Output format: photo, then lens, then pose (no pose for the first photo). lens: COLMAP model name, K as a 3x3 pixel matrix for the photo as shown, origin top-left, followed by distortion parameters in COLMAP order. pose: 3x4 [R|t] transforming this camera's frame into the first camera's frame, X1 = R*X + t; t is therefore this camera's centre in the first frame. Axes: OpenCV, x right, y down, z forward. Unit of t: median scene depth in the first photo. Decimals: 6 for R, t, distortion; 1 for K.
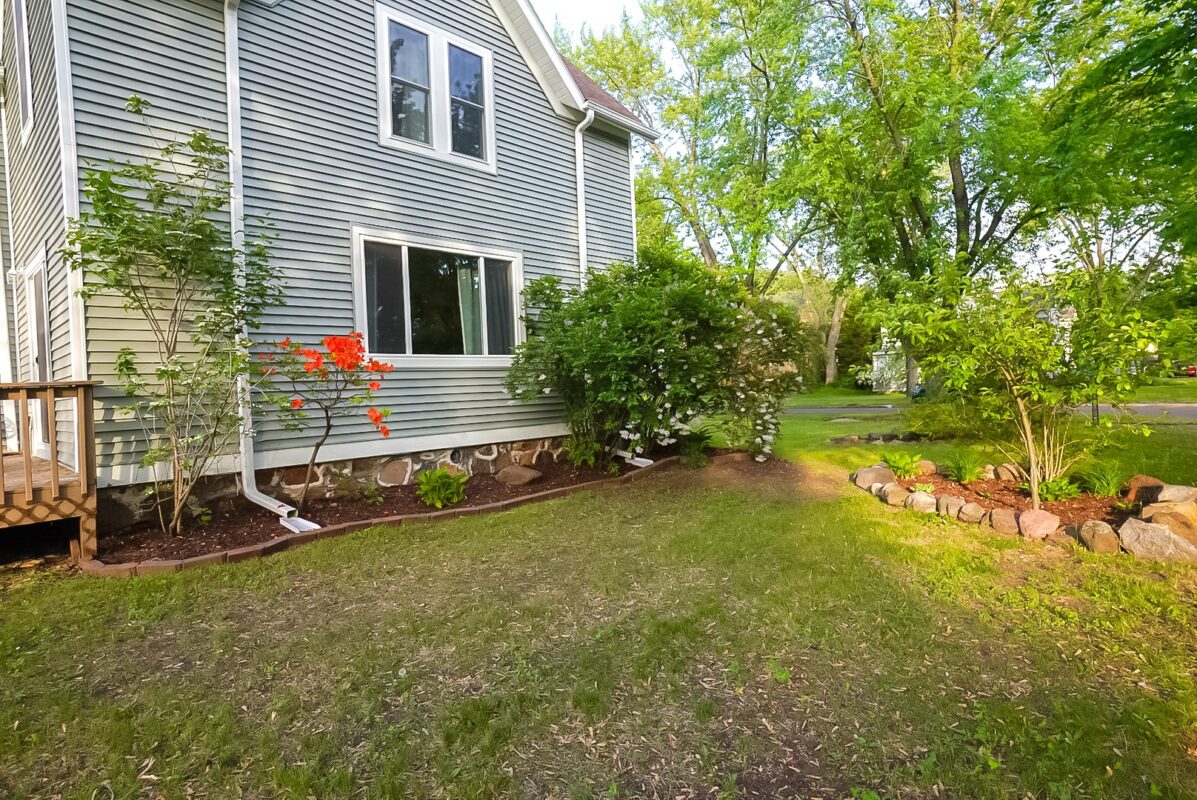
lens RADIAL K [[648.8, 0, 598.5], [0, 648.8, 400.0], [0, 0, 1]] dist [-0.021153, 0.000388]
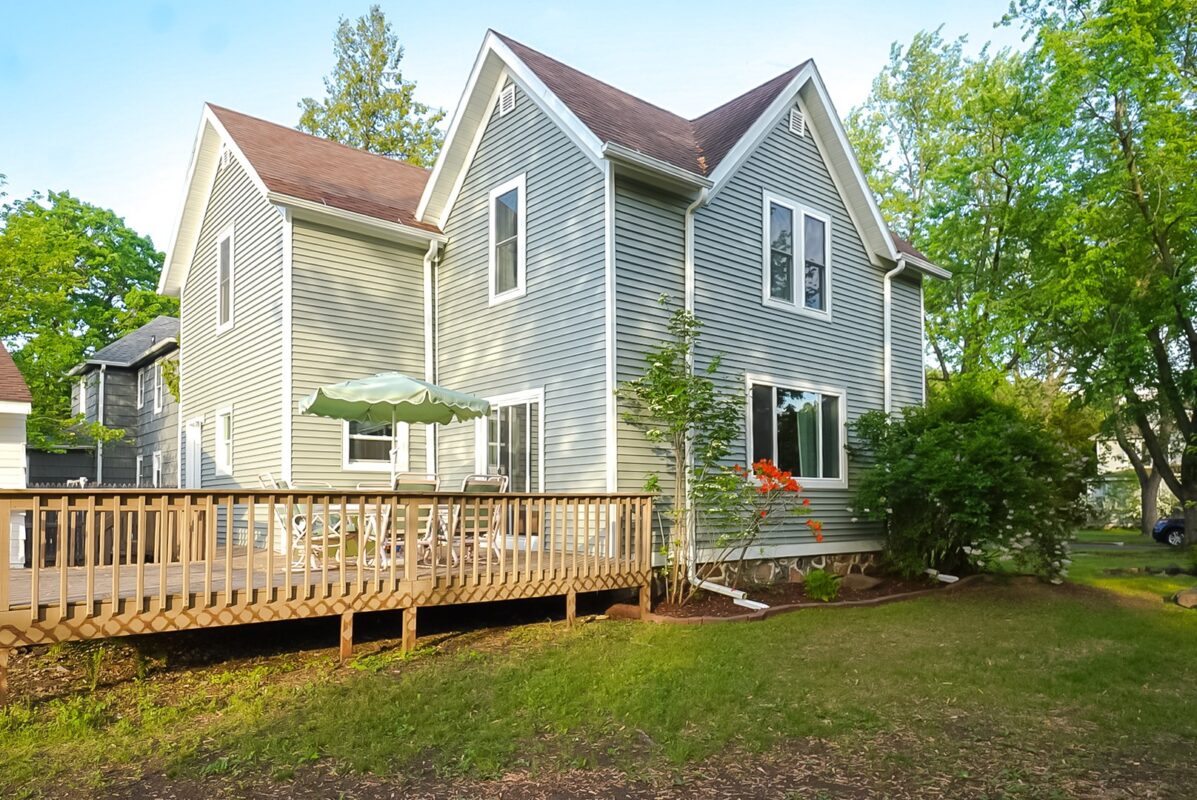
lens RADIAL K [[806.9, 0, 598.6], [0, 806.9, 495.2], [0, 0, 1]] dist [-0.000042, 0.000894]
pose [[0.993046, 0.037060, -0.111745, -0.404791], [-0.040677, 0.998714, -0.030264, 0.021134], [0.110480, 0.034599, 0.993276, -0.475998]]
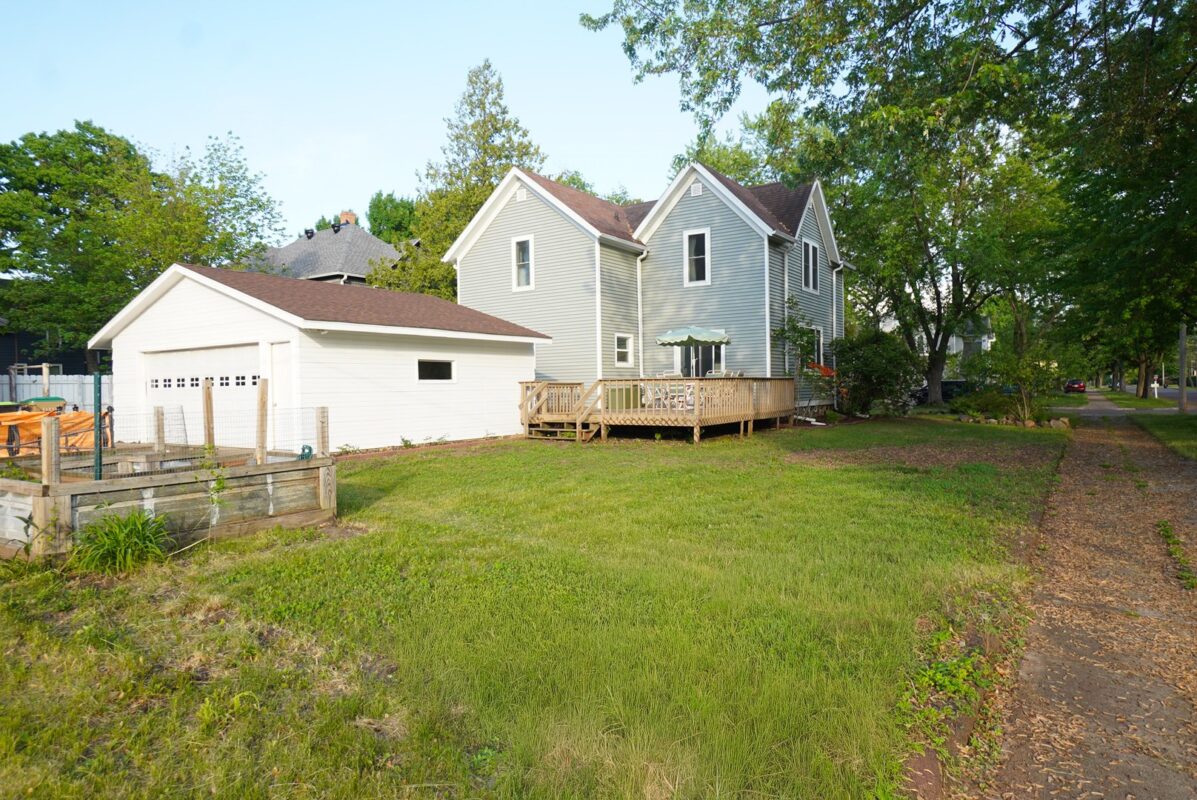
lens RADIAL K [[666.7, 0, 598.5], [0, 666.7, 400.0], [0, 0, 1]] dist [-0.003265, -0.000715]
pose [[0.992987, 0.035150, 0.112879, -1.252857], [-0.034580, 0.999377, -0.007003, 0.088342], [-0.113055, 0.003051, 0.993584, -1.395060]]
